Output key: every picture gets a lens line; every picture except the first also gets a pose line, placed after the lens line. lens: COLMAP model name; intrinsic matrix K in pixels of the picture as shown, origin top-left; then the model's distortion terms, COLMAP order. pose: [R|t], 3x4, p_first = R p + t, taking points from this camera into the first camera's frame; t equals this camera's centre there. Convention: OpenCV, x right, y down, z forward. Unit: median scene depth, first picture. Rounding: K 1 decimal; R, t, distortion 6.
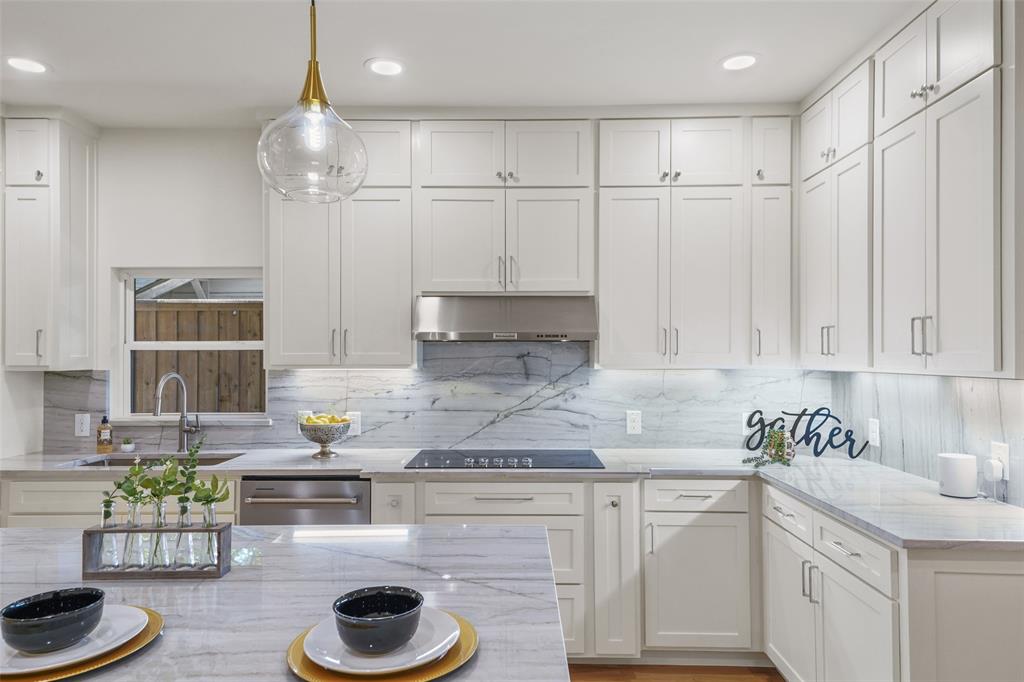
lens RADIAL K [[650.1, 0, 507.0], [0, 650.1, 342.1], [0, 0, 1]] dist [0.043609, -0.002394]
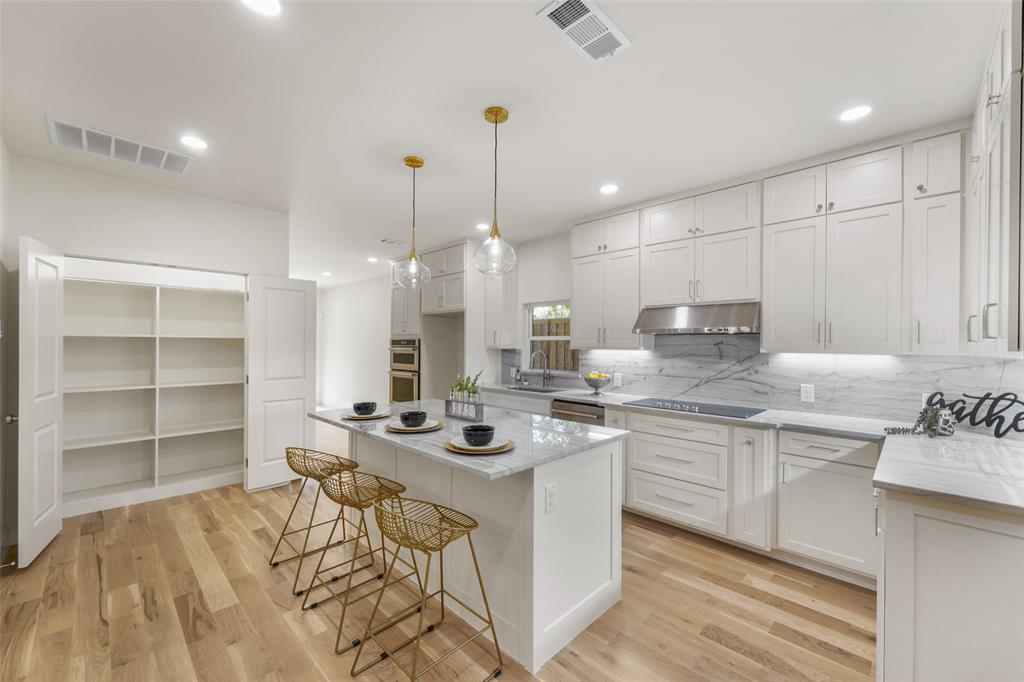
lens RADIAL K [[405.0, 0, 509.9], [0, 405.0, 341.1], [0, 0, 1]] dist [0.011605, -0.001641]
pose [[0.723738, 0.000419, -0.690075, 0.348425], [0.002160, 0.999994, 0.002872, 0.012190], [0.690072, -0.003569, 0.723732, -0.034426]]
